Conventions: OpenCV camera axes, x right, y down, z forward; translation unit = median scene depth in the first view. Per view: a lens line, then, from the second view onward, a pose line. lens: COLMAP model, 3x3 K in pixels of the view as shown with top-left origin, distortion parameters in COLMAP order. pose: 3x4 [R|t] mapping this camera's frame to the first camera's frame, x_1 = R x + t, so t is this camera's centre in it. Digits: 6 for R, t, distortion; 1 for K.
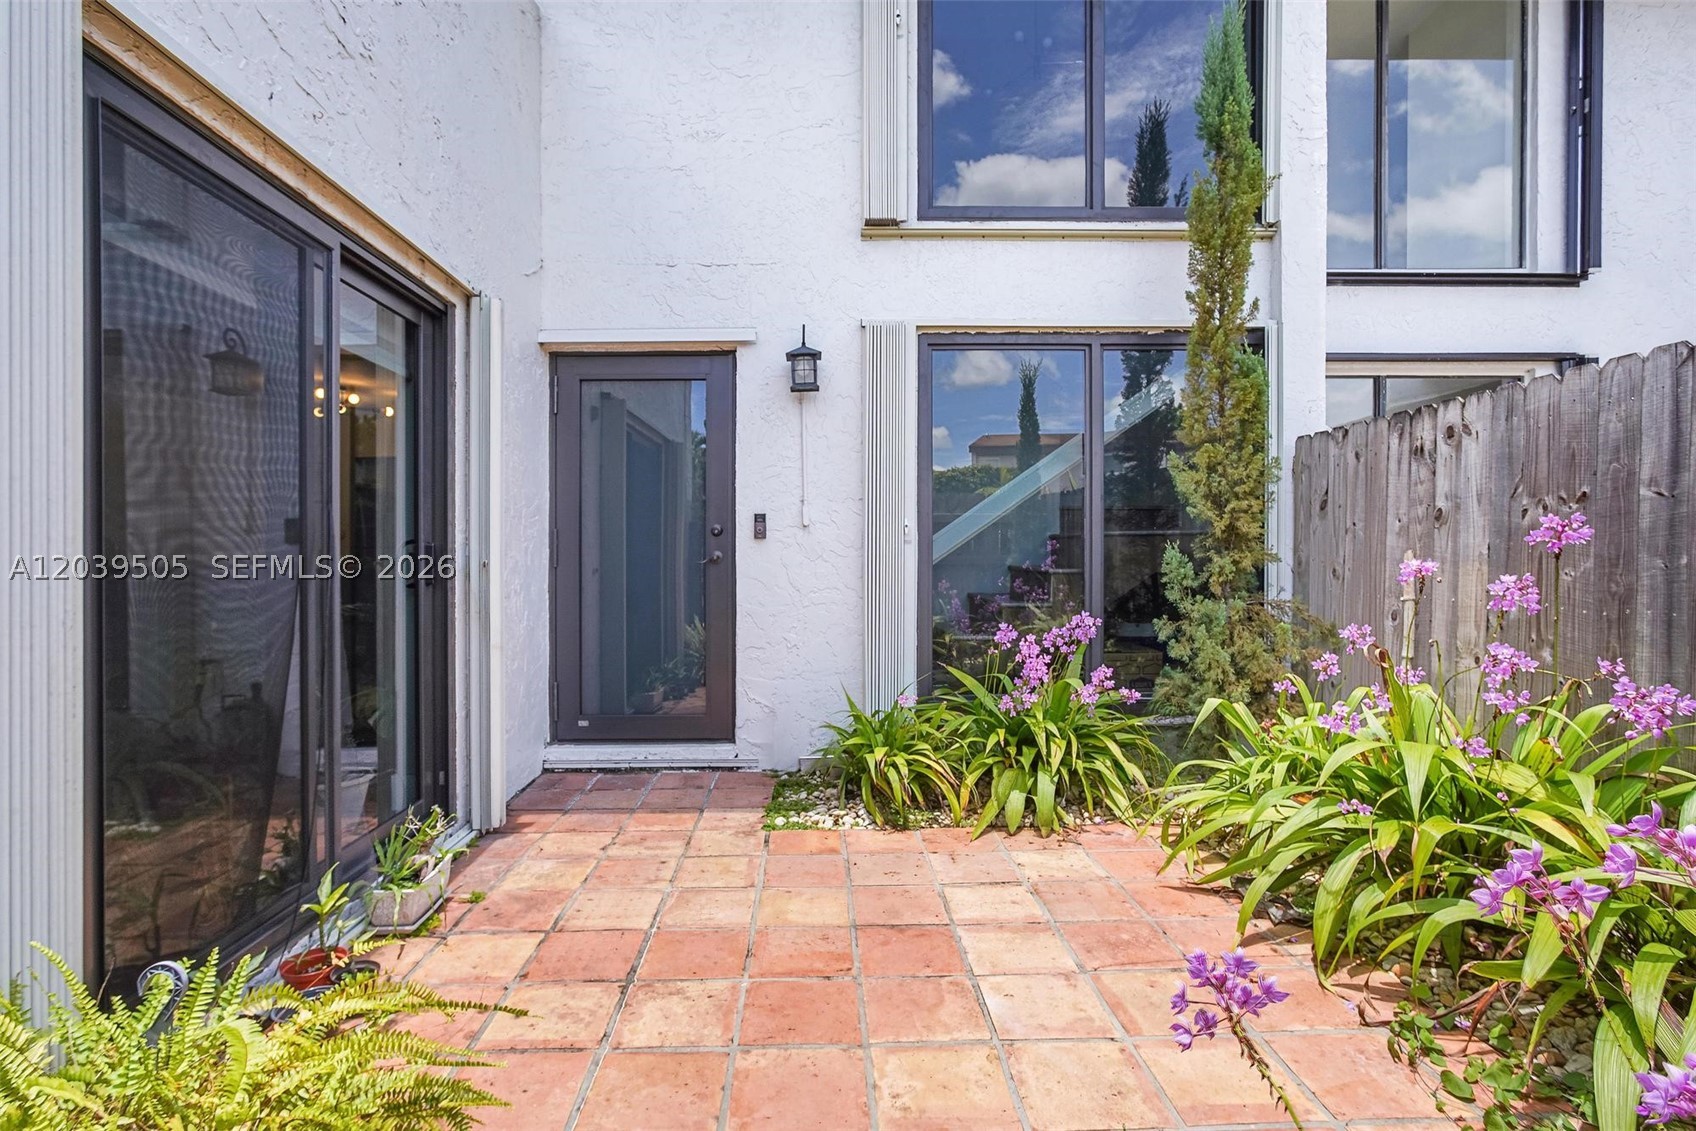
lens RADIAL K [[875.6, 0, 848.0], [0, 875.6, 565.5], [0, 0, 1]] dist [-0.002992, -0.000524]
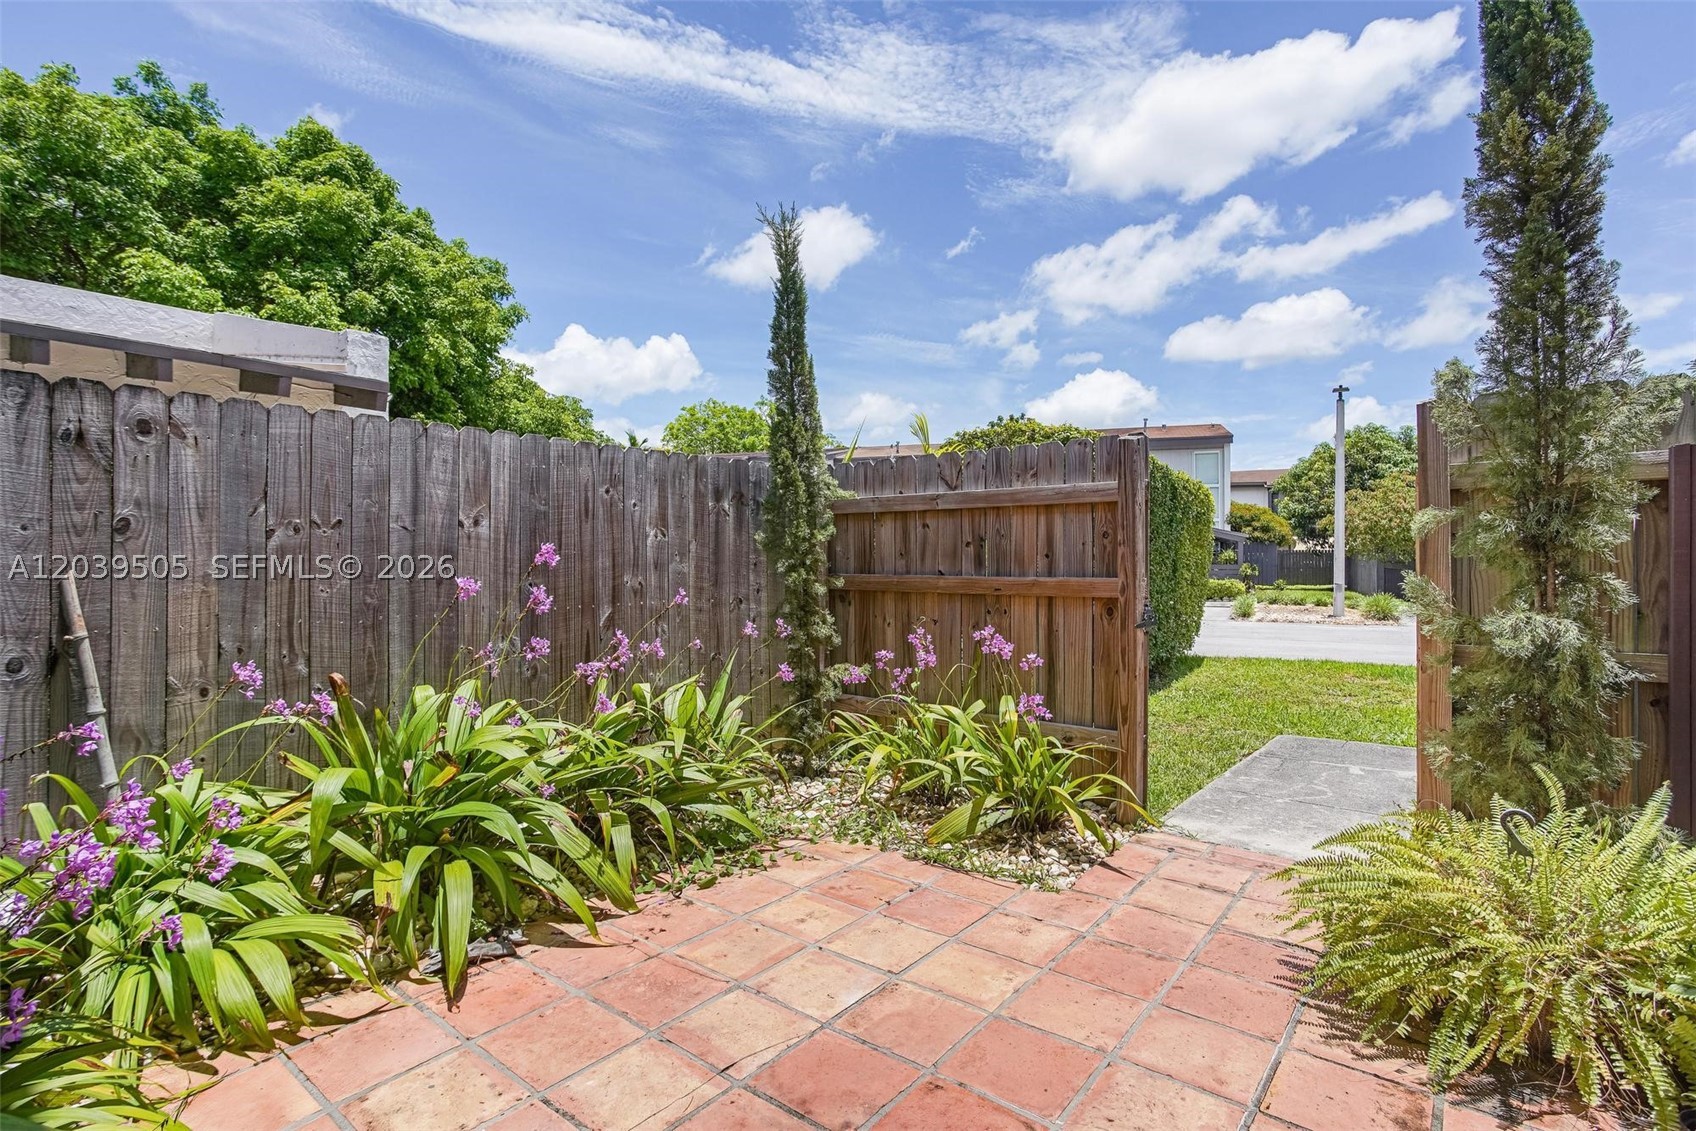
lens RADIAL K [[818.8, 0, 849.1], [0, 818.8, 548.6], [0, 0, 1]] dist [0.000165, 0.000343]
pose [[-0.764544, 0.005897, 0.644545, -0.377302], [0.003286, 0.999981, -0.005251, -0.037088], [-0.644564, -0.001897, -0.764548, 1.377384]]
